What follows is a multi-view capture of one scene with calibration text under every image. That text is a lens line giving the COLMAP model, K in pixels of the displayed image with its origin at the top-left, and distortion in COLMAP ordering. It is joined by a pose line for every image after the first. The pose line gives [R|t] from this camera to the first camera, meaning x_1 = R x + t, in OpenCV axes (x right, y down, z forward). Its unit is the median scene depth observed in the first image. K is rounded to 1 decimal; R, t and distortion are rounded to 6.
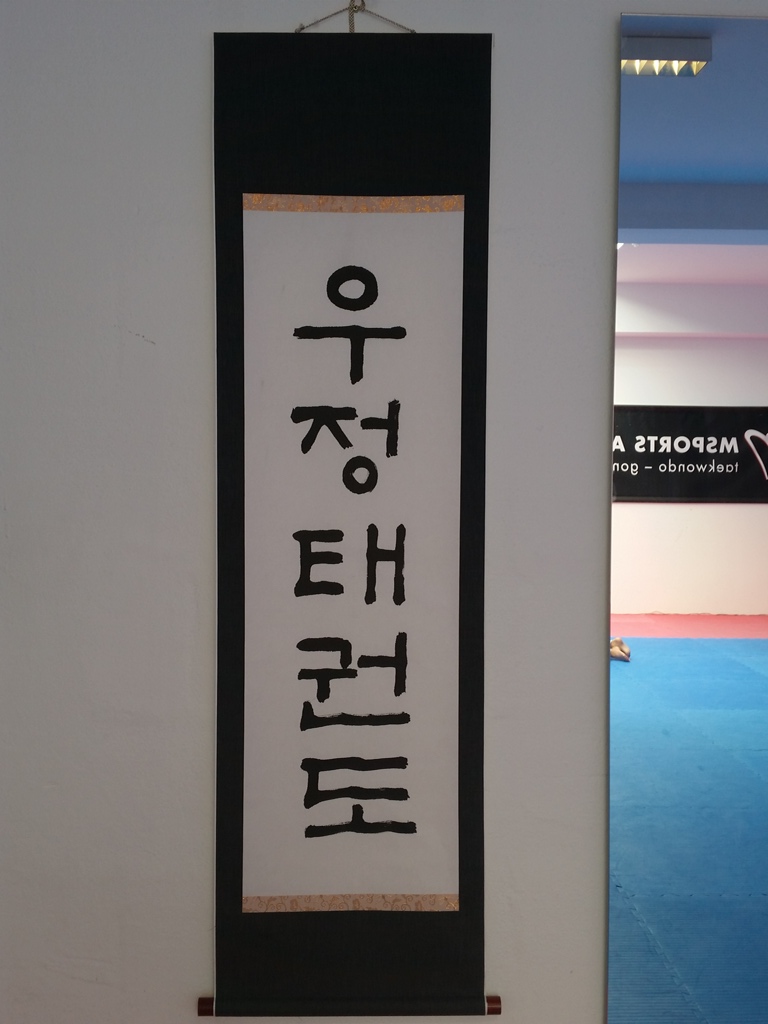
lens RADIAL K [[1104.9, 0, 384.0], [0, 1104.9, 512.0], [0, 0, 1]] dist [0.219188, -0.572747]
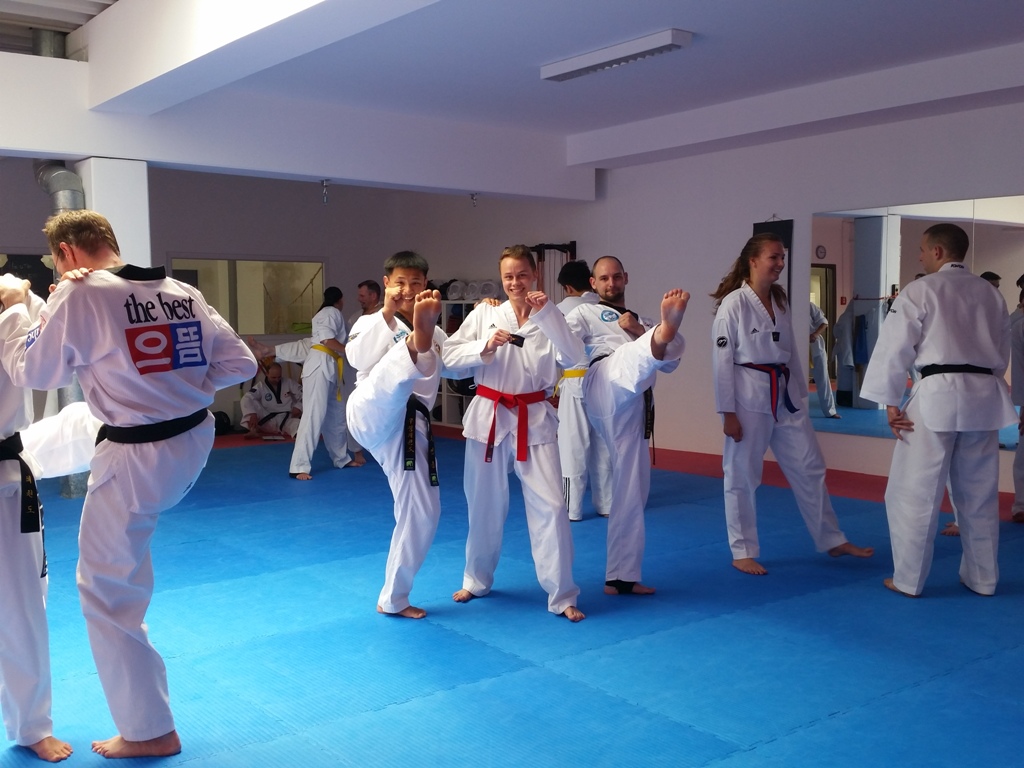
lens RADIAL K [[1104.9, 0, 512.0], [0, 1104.9, 384.0], [0, 0, 1]] dist [0.219188, -0.572747]
pose [[0.612657, 0.045806, -0.789021, 3.612311], [-0.018726, 0.998880, 0.043449, 0.174034], [0.790127, -0.011844, 0.612828, -3.473183]]
